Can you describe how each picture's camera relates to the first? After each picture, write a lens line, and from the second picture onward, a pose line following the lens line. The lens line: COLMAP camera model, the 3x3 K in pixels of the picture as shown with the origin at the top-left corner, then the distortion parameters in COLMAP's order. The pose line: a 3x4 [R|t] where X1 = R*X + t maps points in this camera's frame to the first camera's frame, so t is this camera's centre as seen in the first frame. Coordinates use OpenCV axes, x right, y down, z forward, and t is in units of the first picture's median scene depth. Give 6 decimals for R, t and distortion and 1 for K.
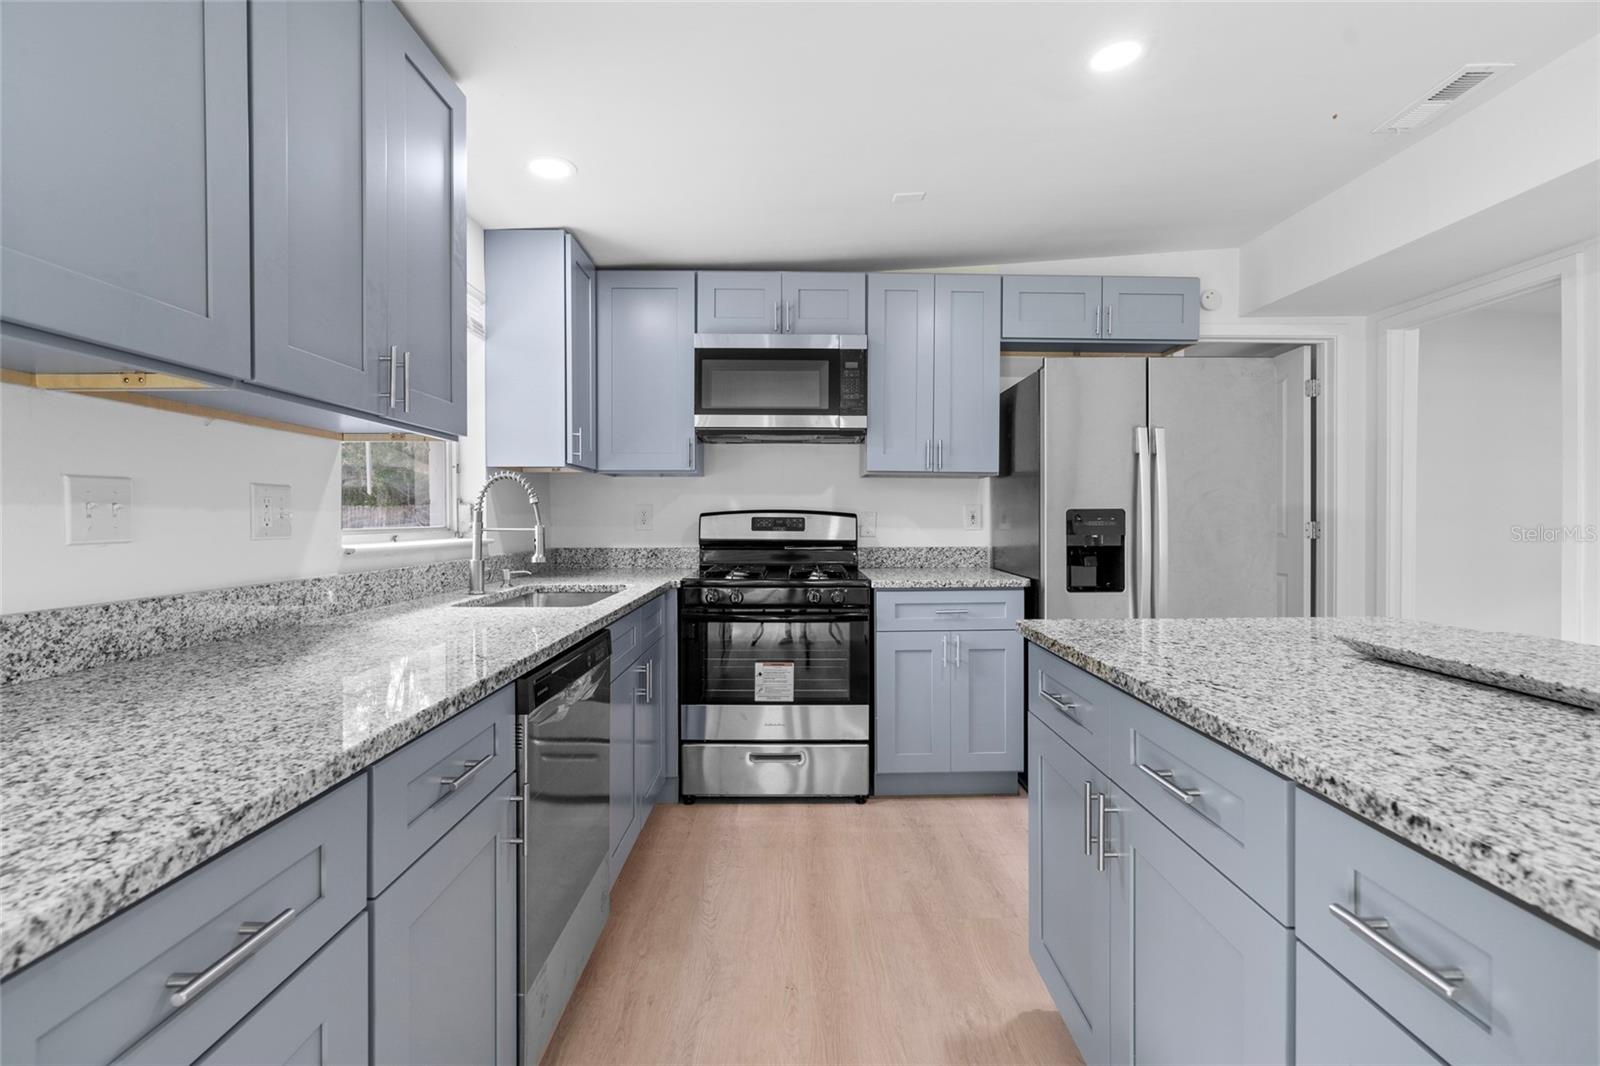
lens RADIAL K [[724.4, 0, 804.0], [0, 724.4, 526.2], [0, 0, 1]] dist [-0.007961, 0.001500]
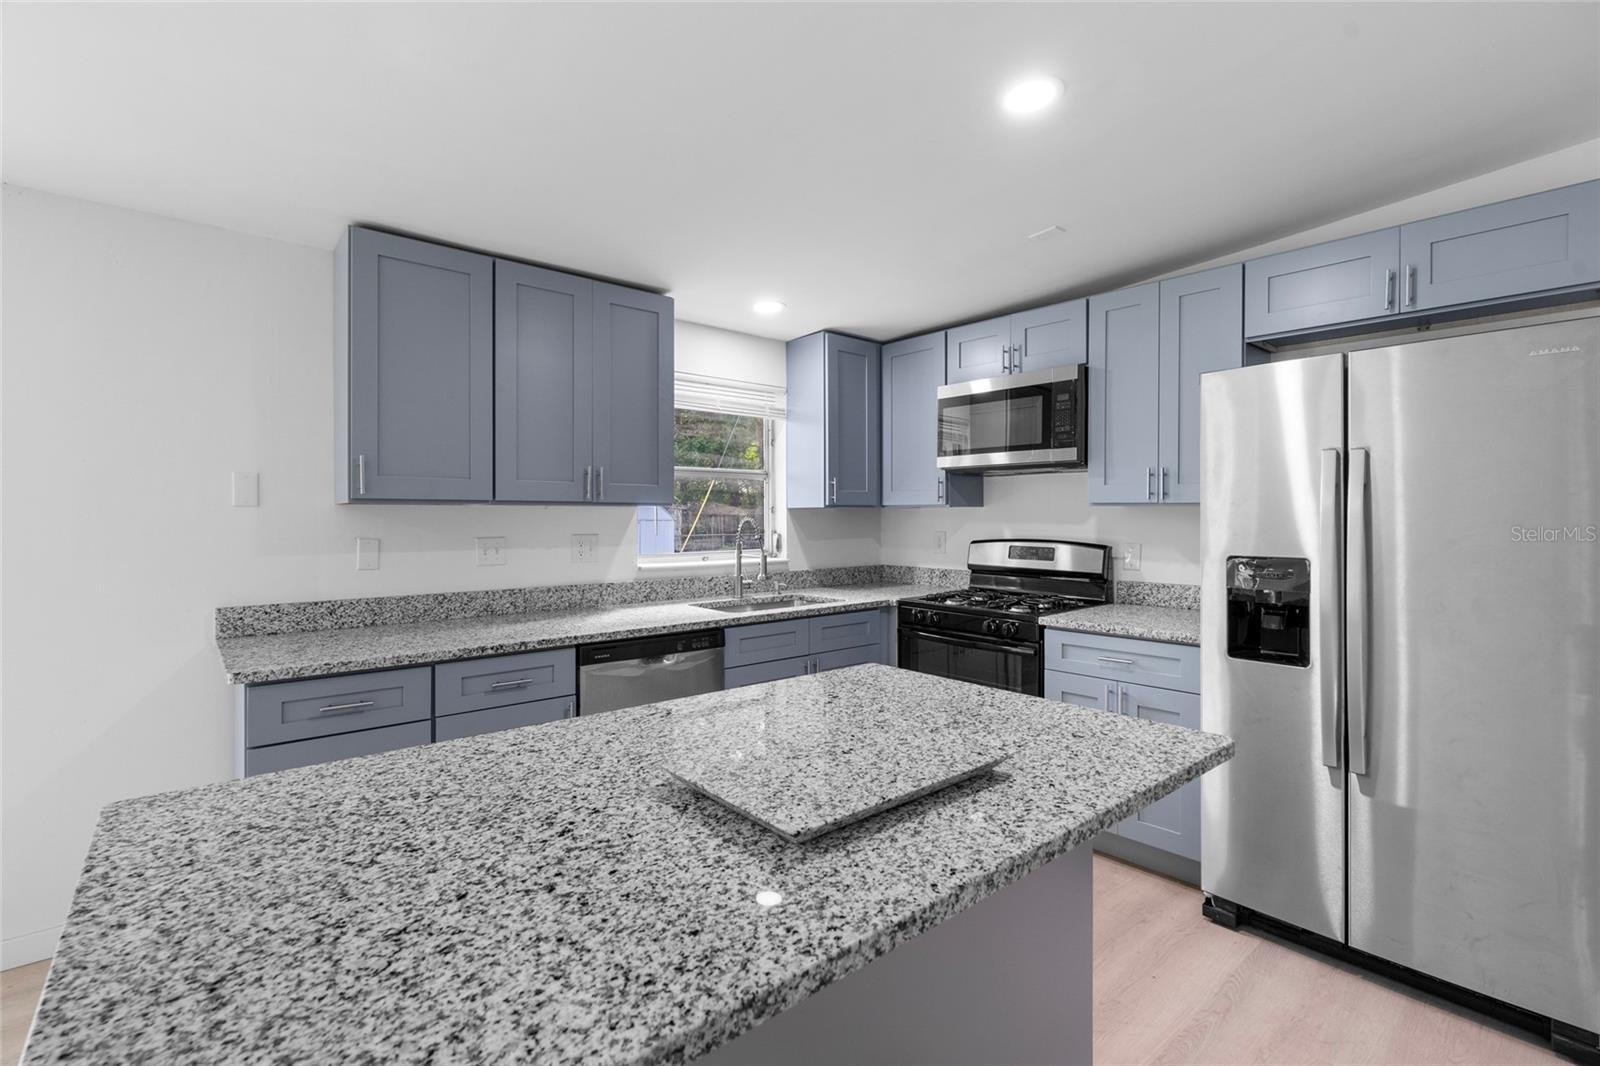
lens RADIAL K [[724.4, 0, 801.6], [0, 724.4, 518.7], [0, 0, 1]] dist [-0.007961, 0.001500]
pose [[0.642638, 0.003141, -0.766164, 0.598638], [-0.007760, 0.999967, -0.002409, -0.051816], [0.766131, 0.007494, 0.642641, 0.094711]]
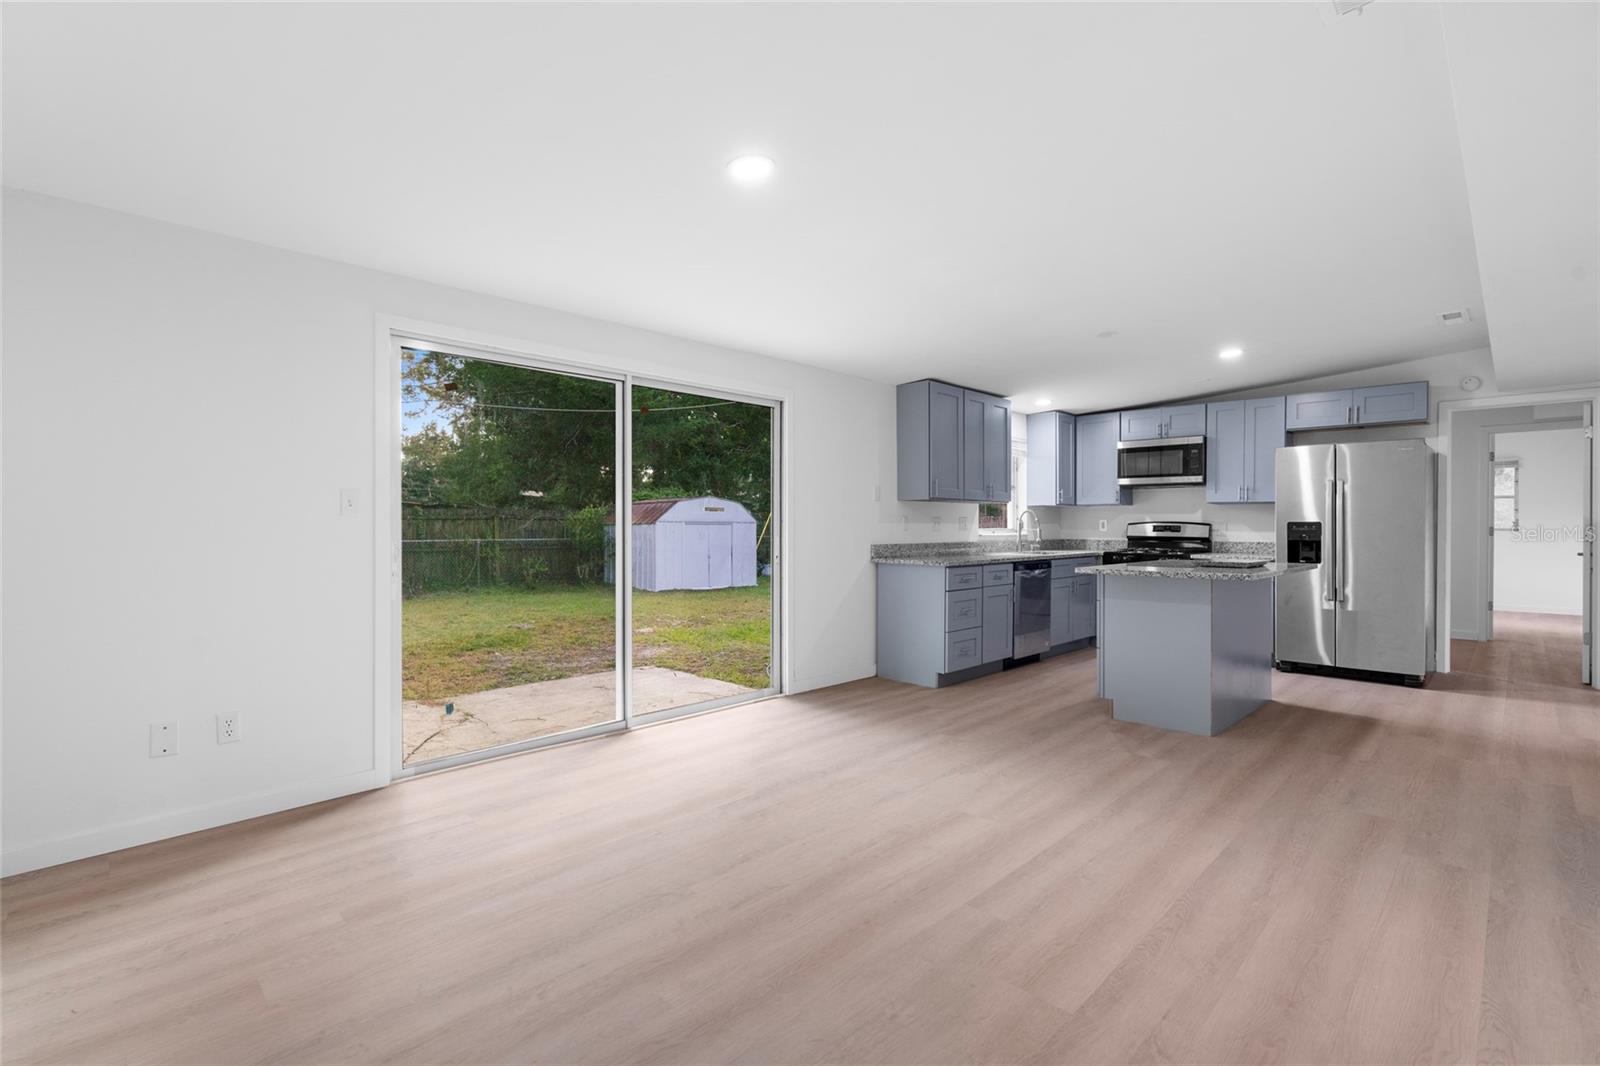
lens RADIAL K [[724.4, 0, 803.0], [0, 724.4, 536.8], [0, 0, 1]] dist [-0.007961, 0.001500]
pose [[0.694456, 0.011608, -0.719442, 0.777116], [-0.008657, 0.999932, 0.007777, 0.013604], [0.719483, 0.000828, 0.694509, -1.230988]]
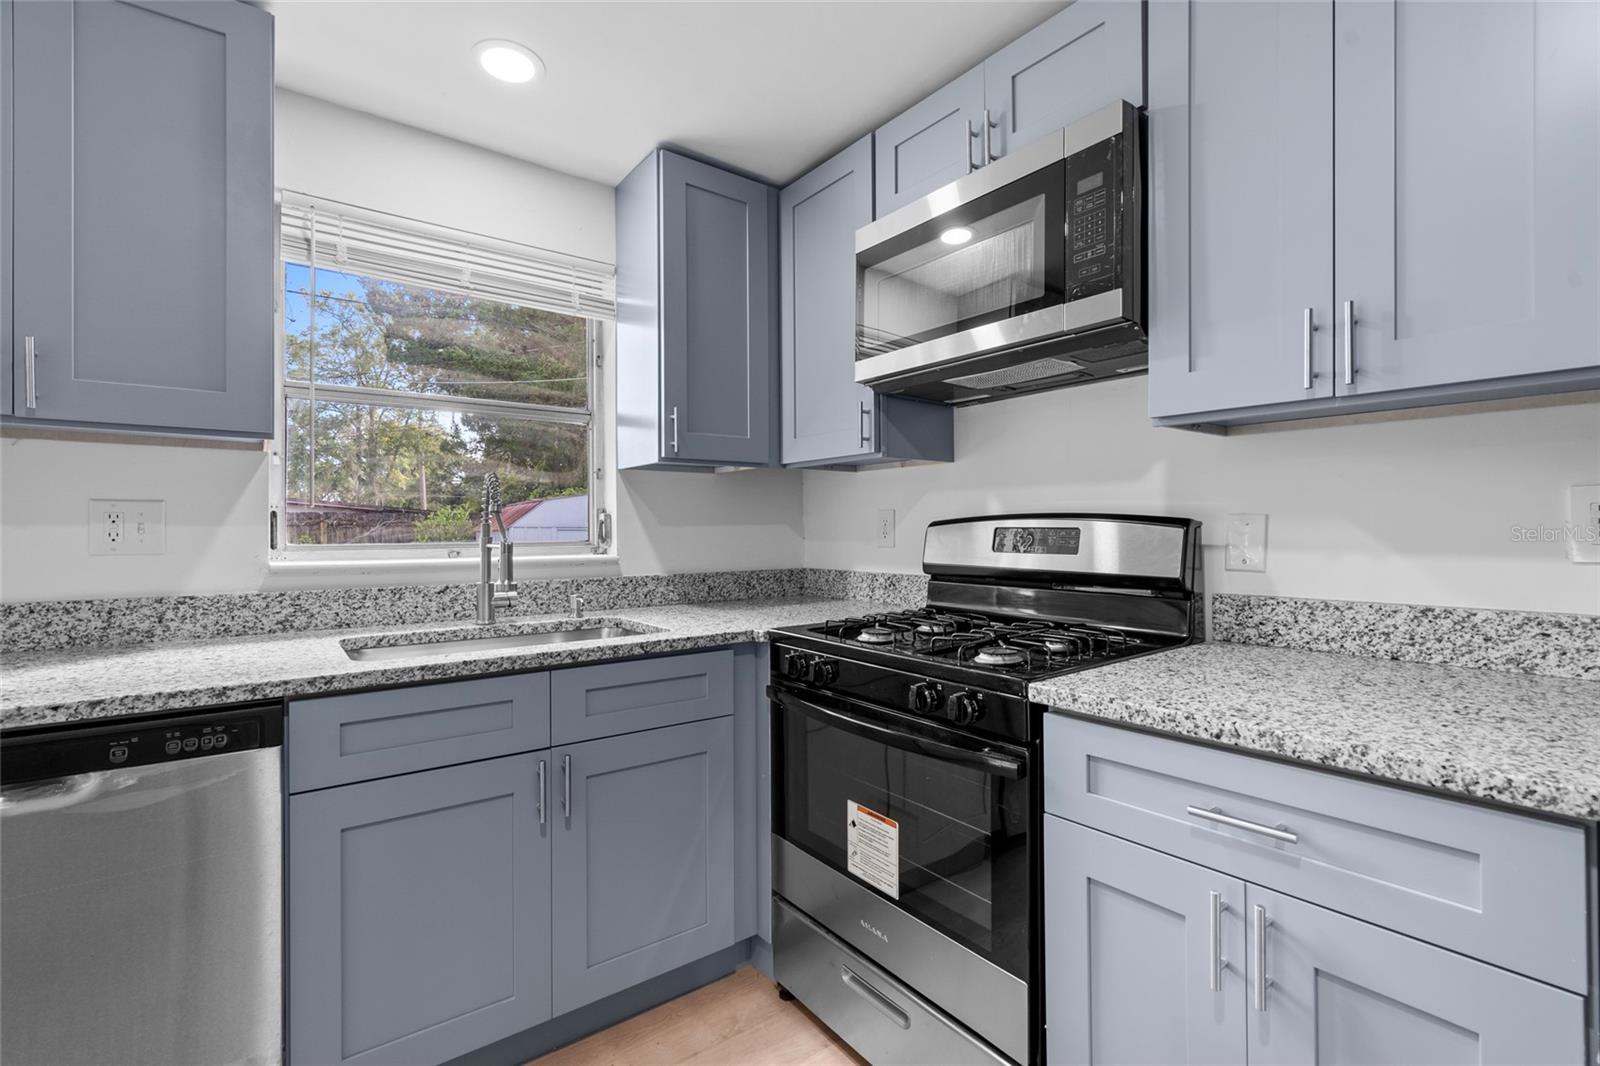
lens RADIAL K [[724.4, 0, 794.5], [0, 724.4, 526.0], [0, 0, 1]] dist [-0.007961, 0.001500]
pose [[0.589460, -0.006760, -0.807770, 0.317780], [-0.004128, 0.999927, -0.011380, -0.007327], [0.807787, 0.010043, 0.589389, 0.600592]]
